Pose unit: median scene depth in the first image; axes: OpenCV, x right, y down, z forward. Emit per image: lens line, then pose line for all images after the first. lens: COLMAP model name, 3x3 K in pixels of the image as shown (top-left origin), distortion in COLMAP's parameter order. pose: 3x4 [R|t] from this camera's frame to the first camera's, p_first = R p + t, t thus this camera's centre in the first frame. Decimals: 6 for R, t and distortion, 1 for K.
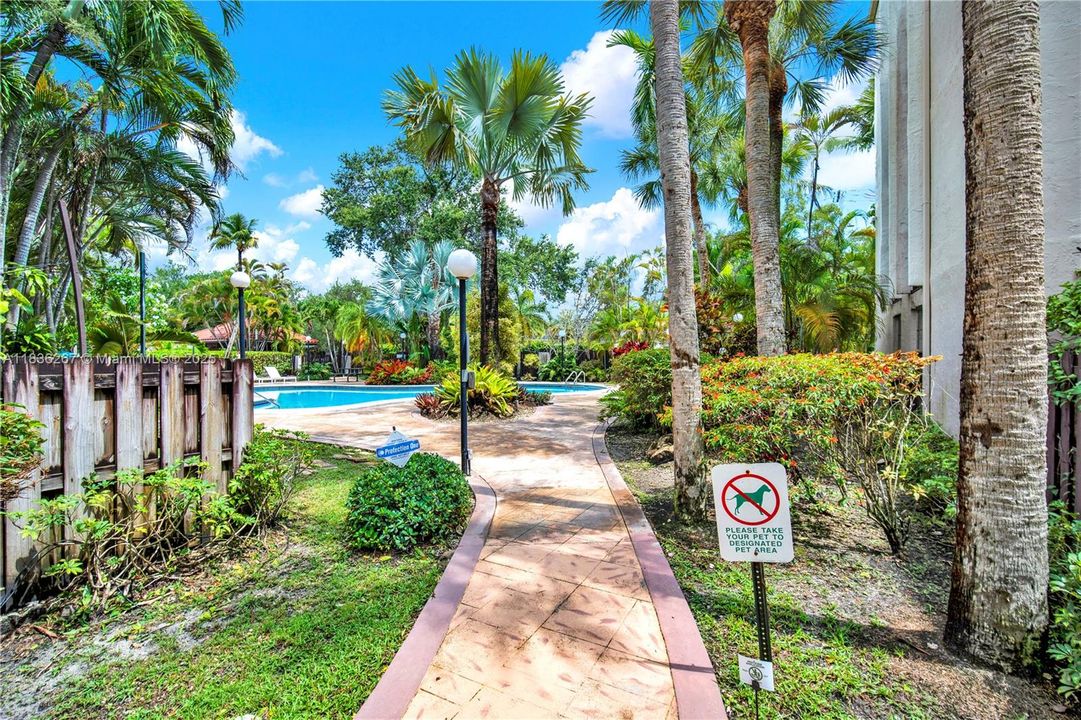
lens RADIAL K [[478.2, 0, 539.9], [0, 478.2, 348.7], [0, 0, 1]] dist [-0.000576, -0.000155]
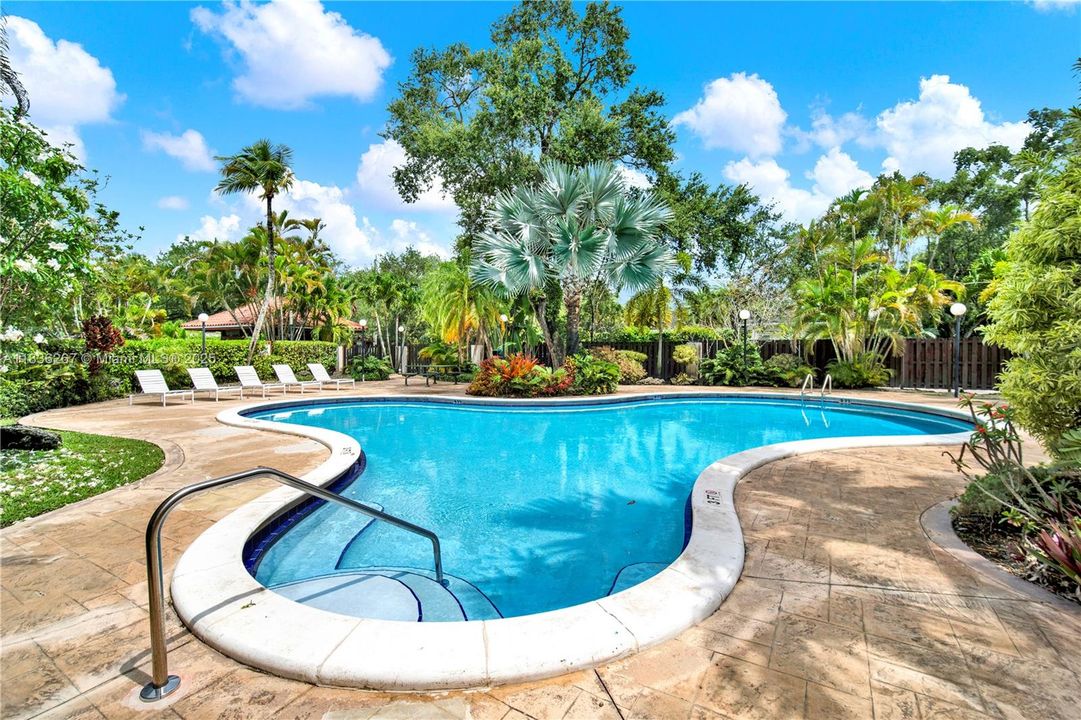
lens RADIAL K [[484.7, 0, 542.3], [0, 484.7, 345.9], [0, 0, 1]] dist [-0.003230, -0.000287]
pose [[0.999303, 0.000856, -0.037322, -0.185655], [-0.000198, 0.999845, 0.017609, 0.000342], [0.037331, -0.017589, 0.999148, 0.278944]]
